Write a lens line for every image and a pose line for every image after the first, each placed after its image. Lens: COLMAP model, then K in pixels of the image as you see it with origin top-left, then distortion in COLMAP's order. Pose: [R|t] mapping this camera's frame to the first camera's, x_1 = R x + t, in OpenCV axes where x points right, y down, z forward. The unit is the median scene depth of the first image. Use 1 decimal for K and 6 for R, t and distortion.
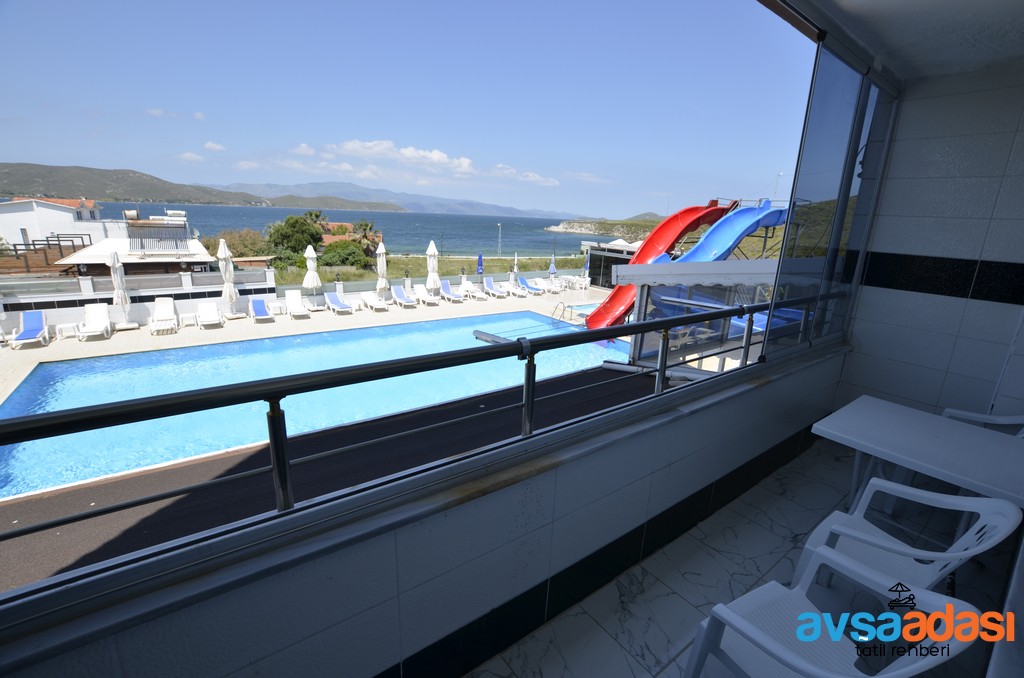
lens RADIAL K [[445.8, 0, 530.2], [0, 445.8, 342.7], [0, 0, 1]] dist [-0.037294, 0.008240]
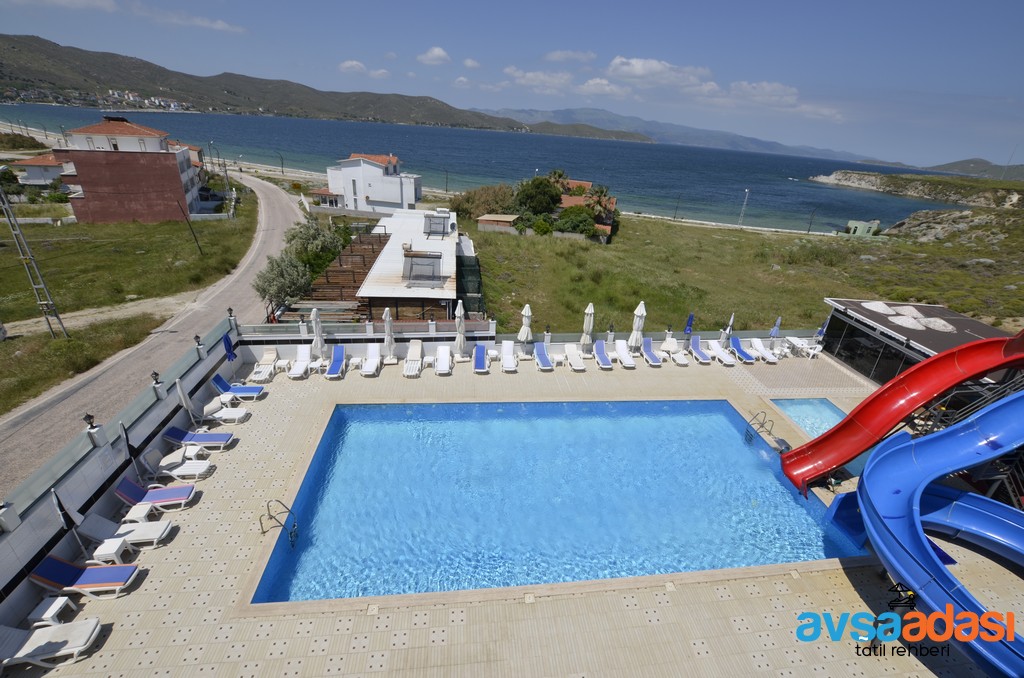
lens RADIAL K [[445.8, 0, 530.2], [0, 445.8, 342.7], [0, 0, 1]] dist [-0.037294, 0.008240]
pose [[0.872559, 0.222007, -0.435147, 0.011978], [-0.161919, 0.971849, 0.171146, -0.238961], [0.460893, -0.078877, 0.883943, 0.002627]]
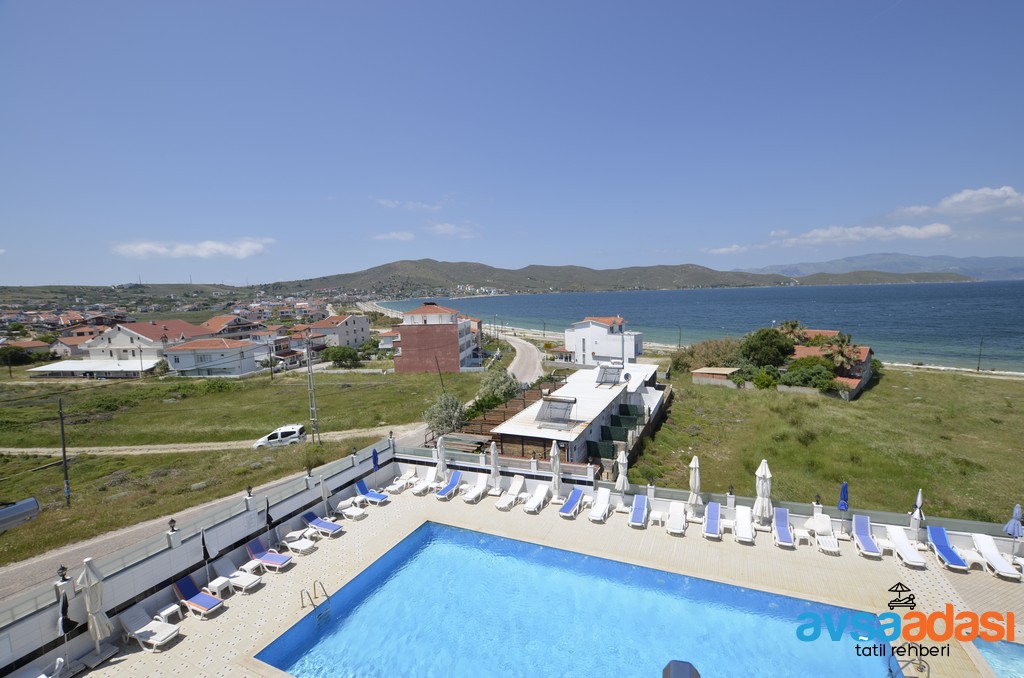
lens RADIAL K [[445.8, 0, 530.2], [0, 445.8, 342.7], [0, 0, 1]] dist [-0.037294, 0.008240]
pose [[0.493085, 0.034702, -0.869289, 0.234849], [-0.187735, 0.979907, -0.067371, -0.270782], [0.849484, 0.196415, 0.489692, 0.173493]]
